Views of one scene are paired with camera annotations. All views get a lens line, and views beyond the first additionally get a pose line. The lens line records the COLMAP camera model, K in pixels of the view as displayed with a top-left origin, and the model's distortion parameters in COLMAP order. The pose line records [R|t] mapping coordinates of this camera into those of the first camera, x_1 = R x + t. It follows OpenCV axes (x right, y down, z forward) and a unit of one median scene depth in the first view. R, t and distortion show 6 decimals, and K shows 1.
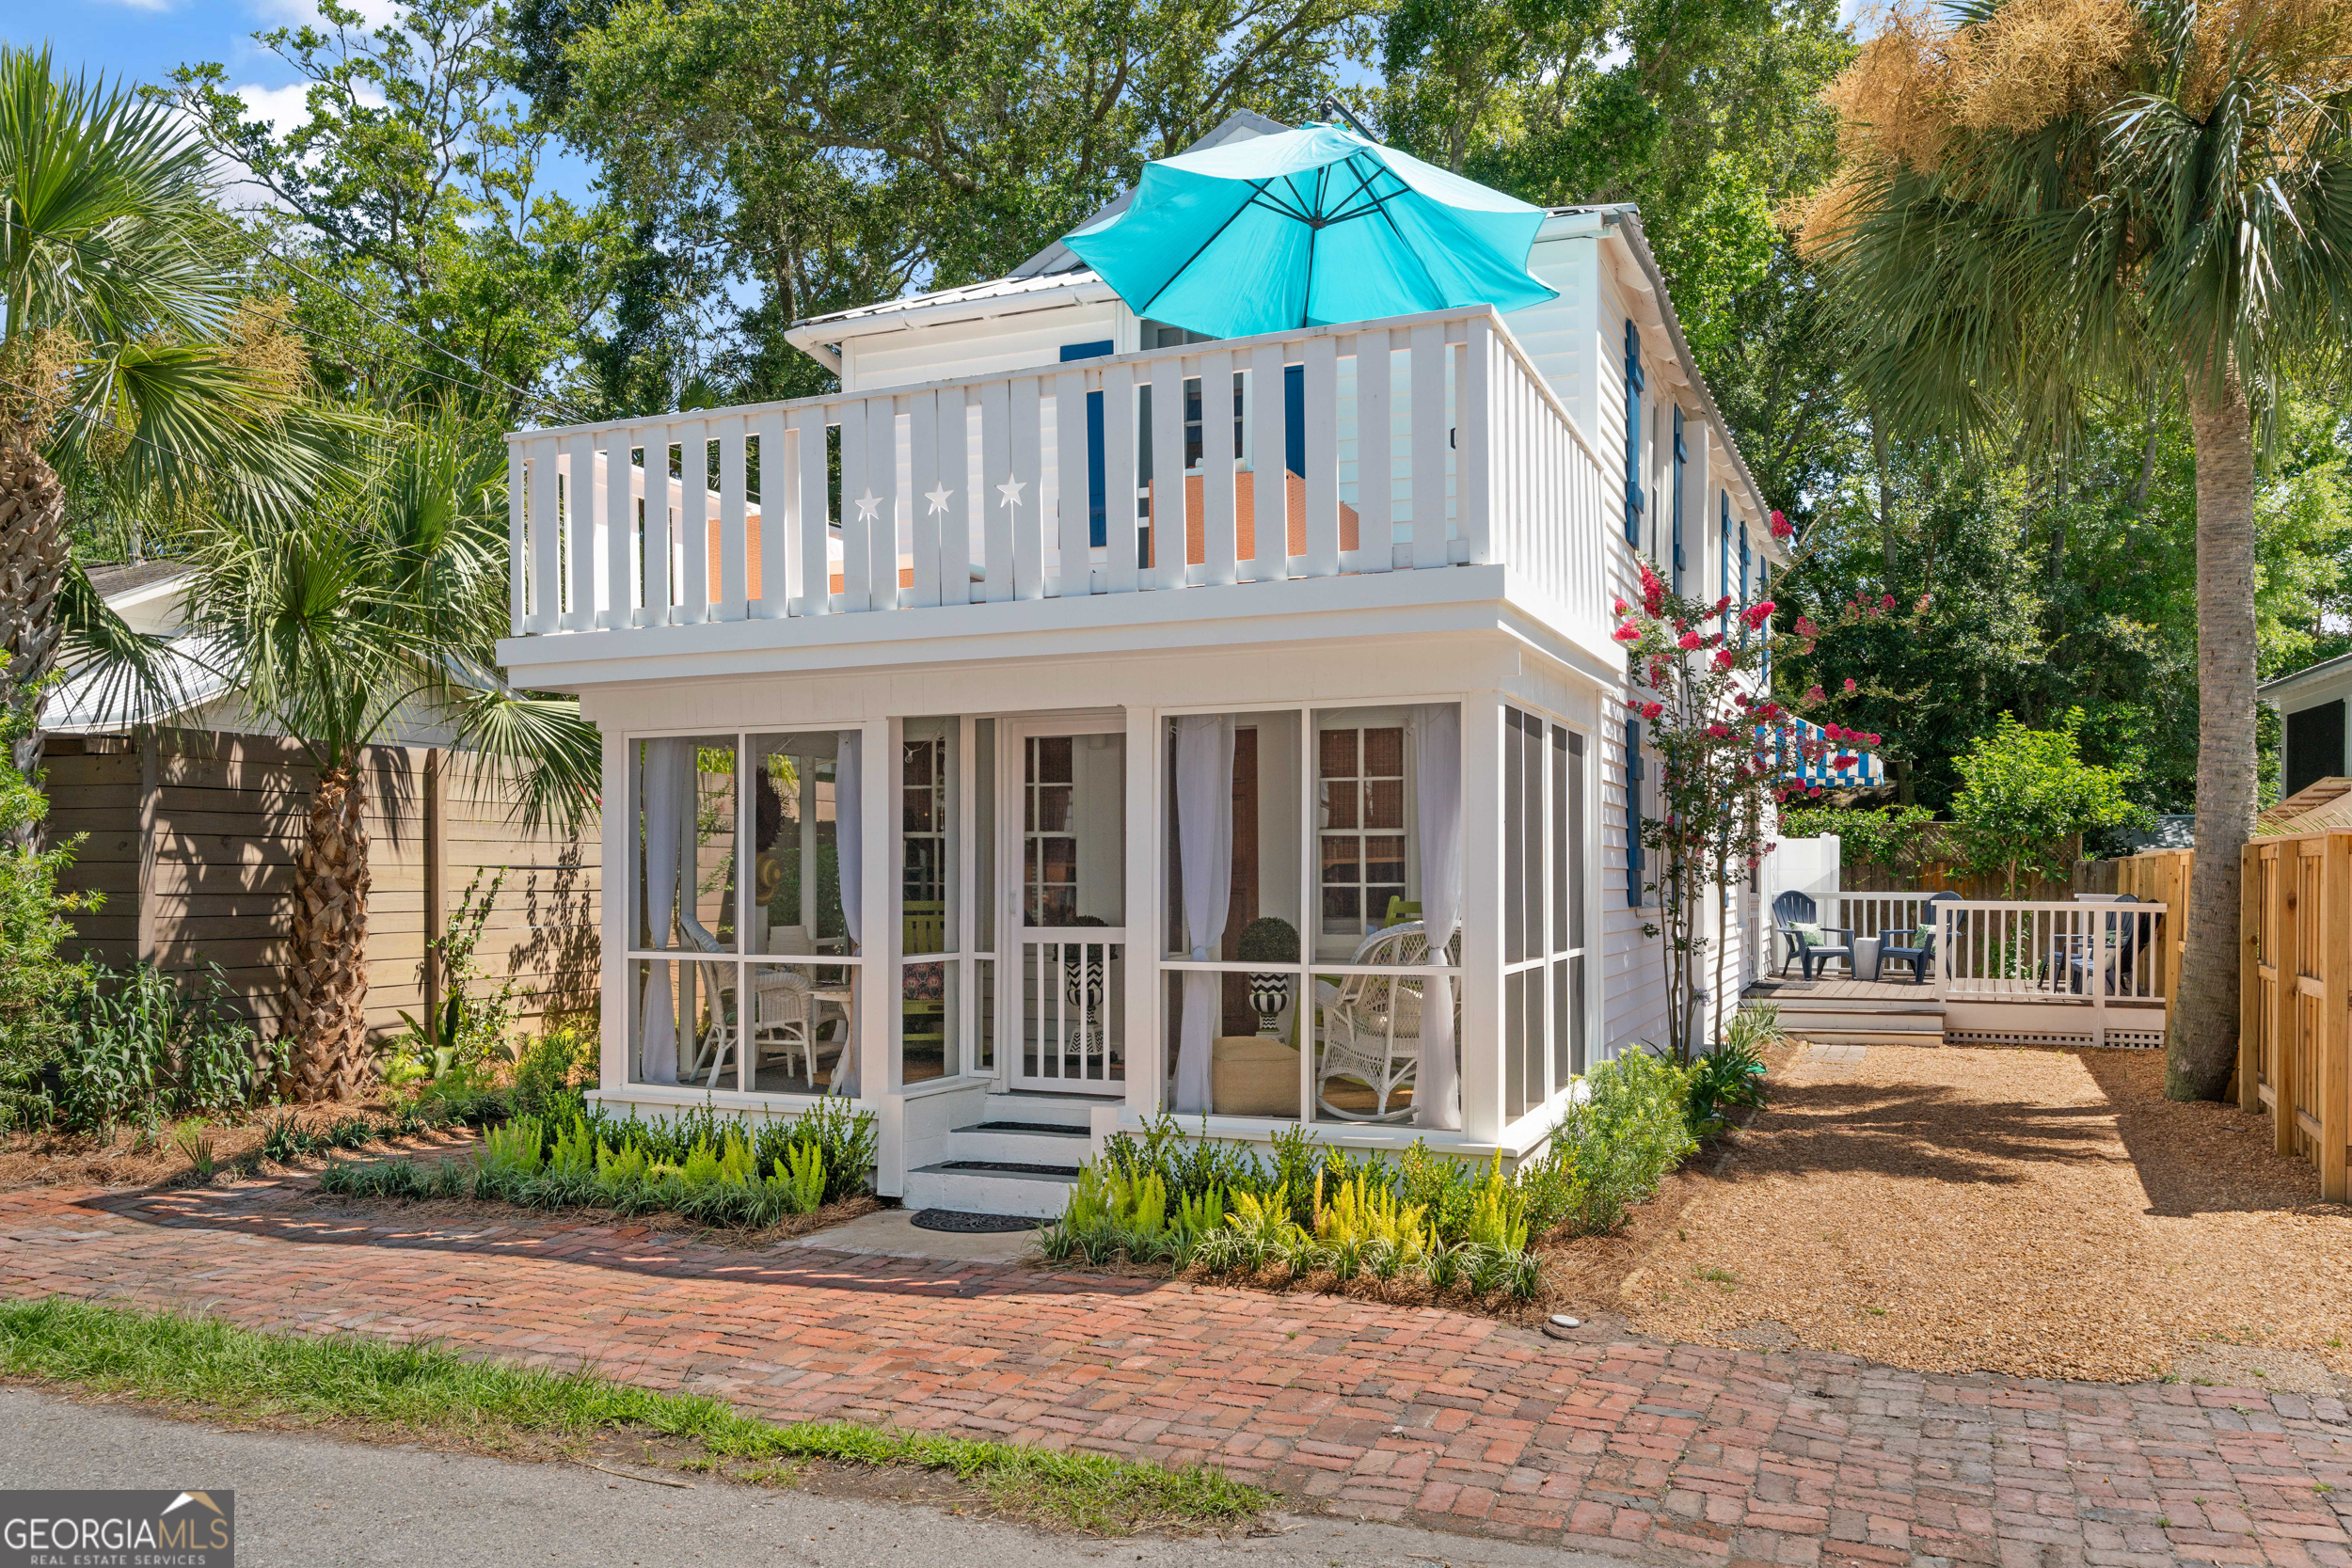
lens RADIAL K [[1763.9, 0, 1176.1], [0, 1763.9, 793.0], [0, 0, 1]] dist [0.005031, 0.000472]
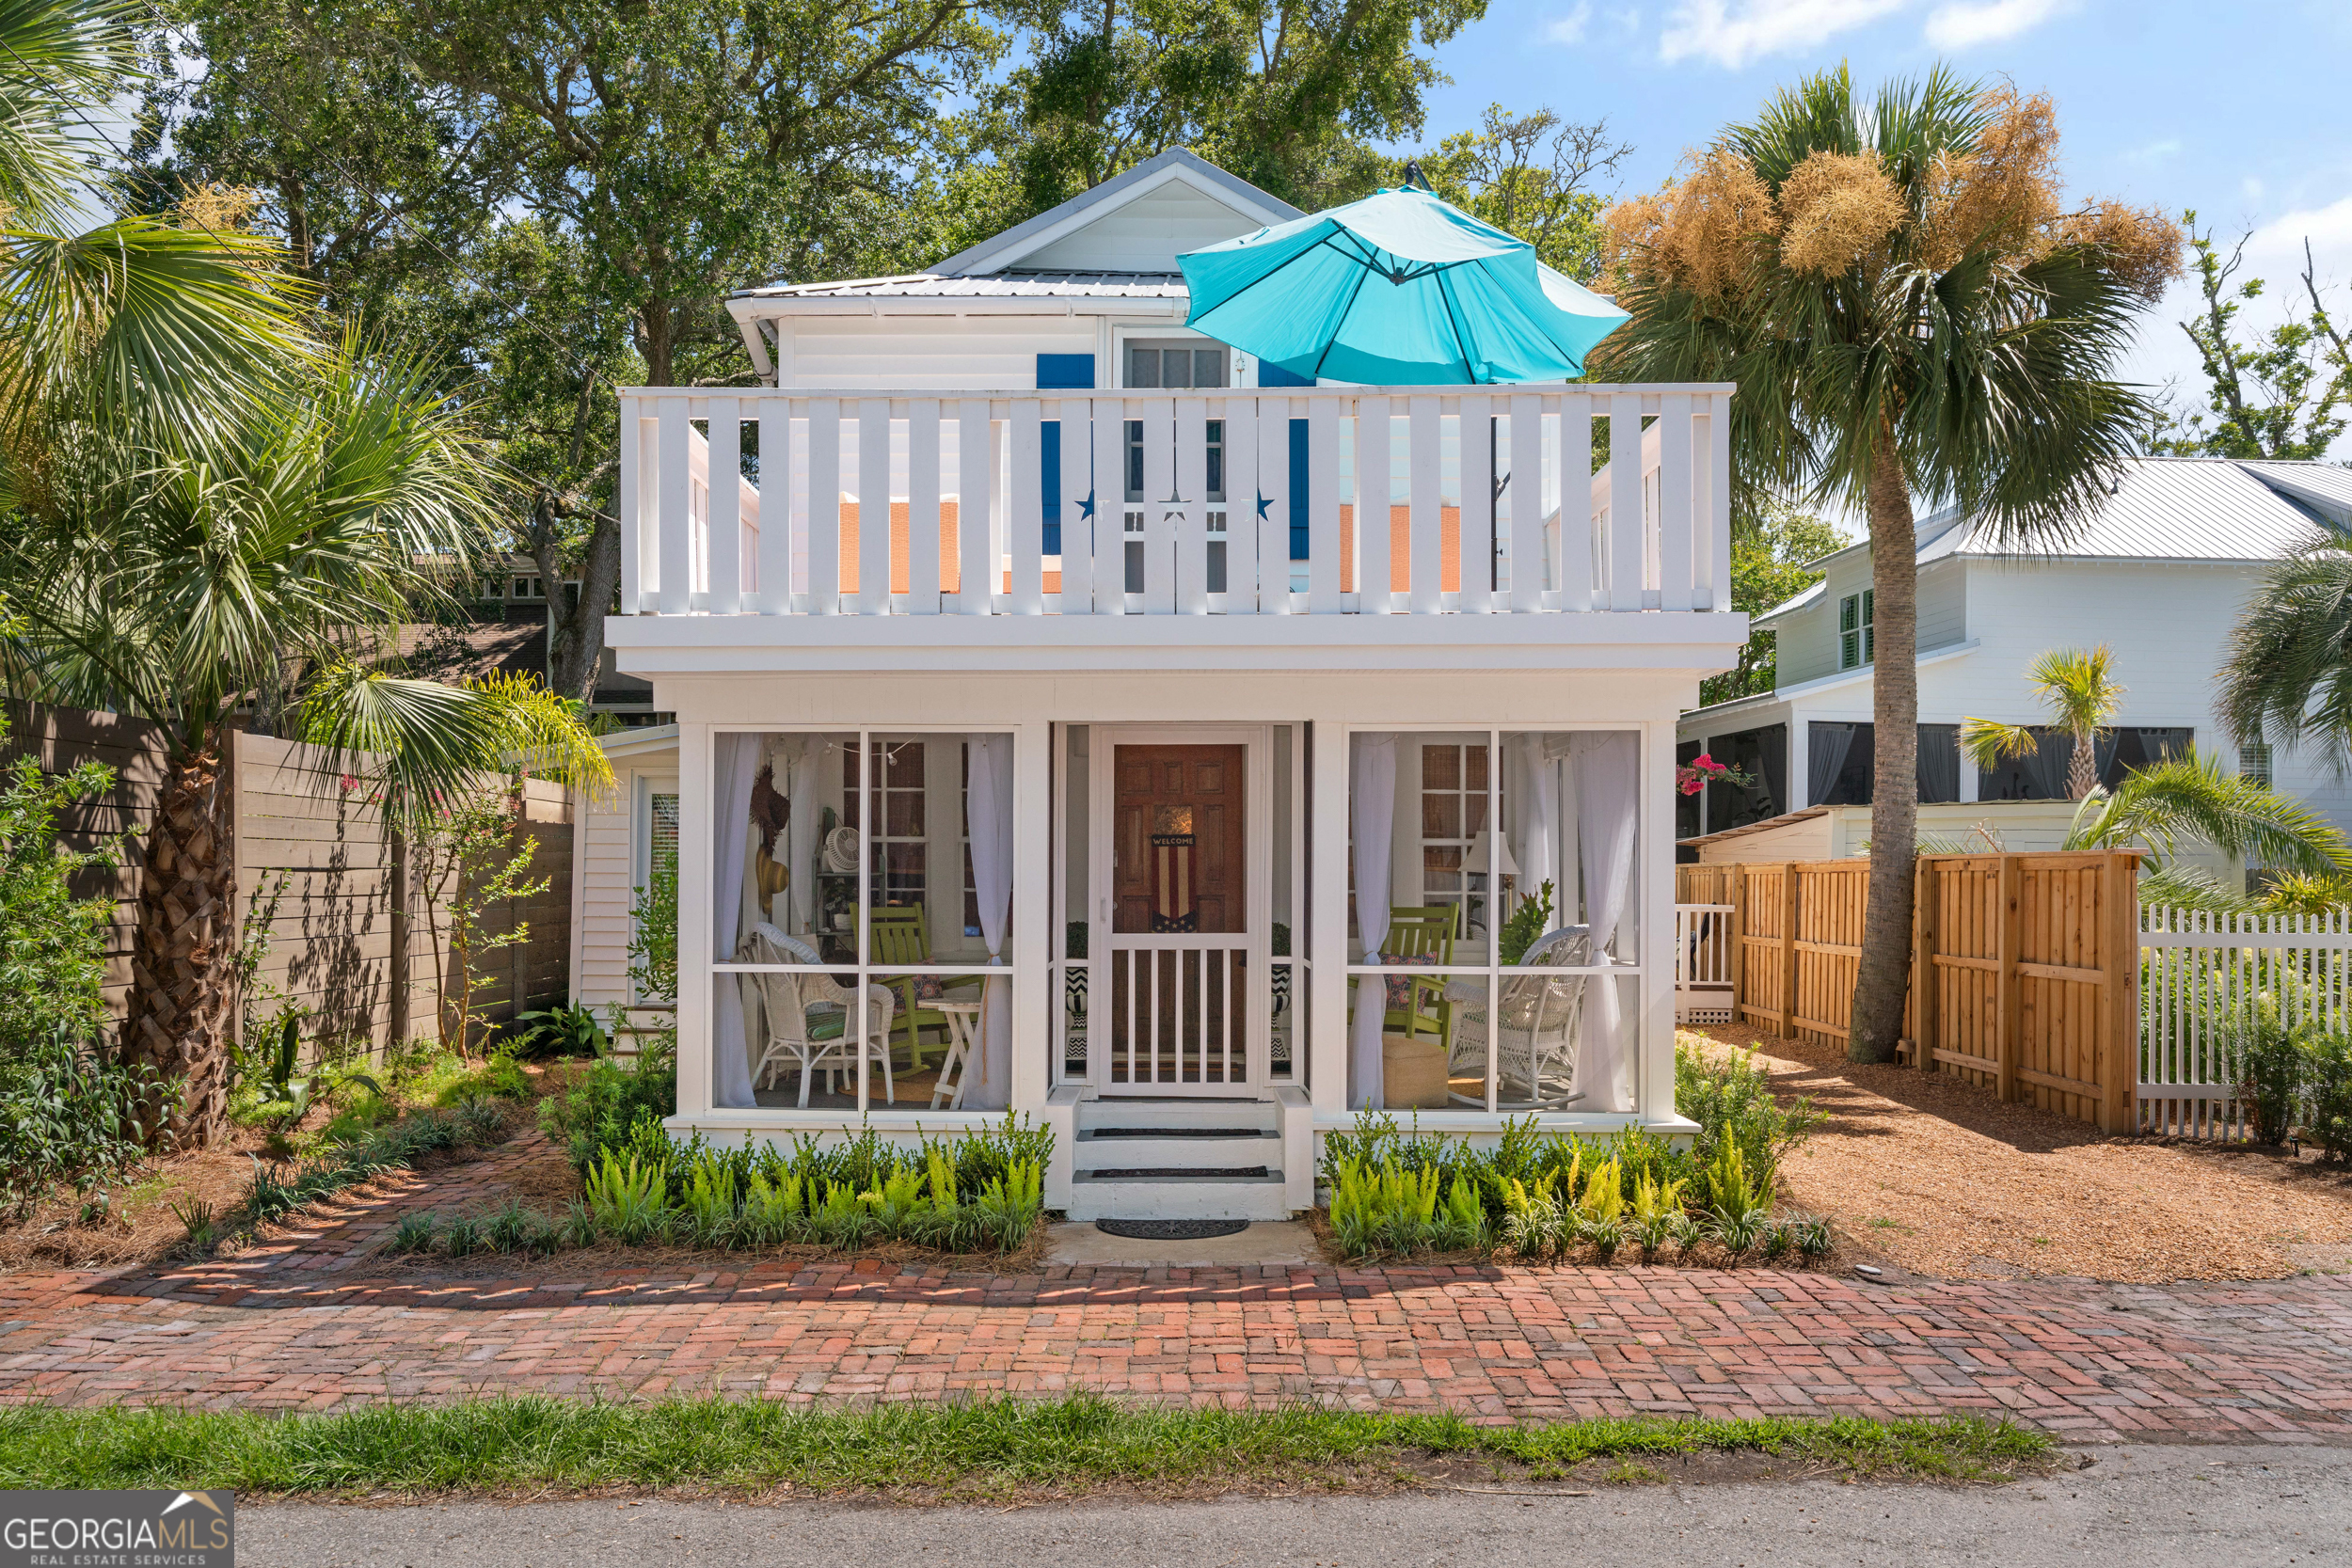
lens RADIAL K [[1694.3, 0, 1174.7], [0, 1694.3, 782.6], [0, 0, 1]] dist [-0.001827, 0.009242]
pose [[0.924269, 0.024783, 0.380936, -0.542604], [-0.021304, 0.999684, -0.013348, 0.002548], [-0.381146, 0.004222, 0.924505, 0.119818]]
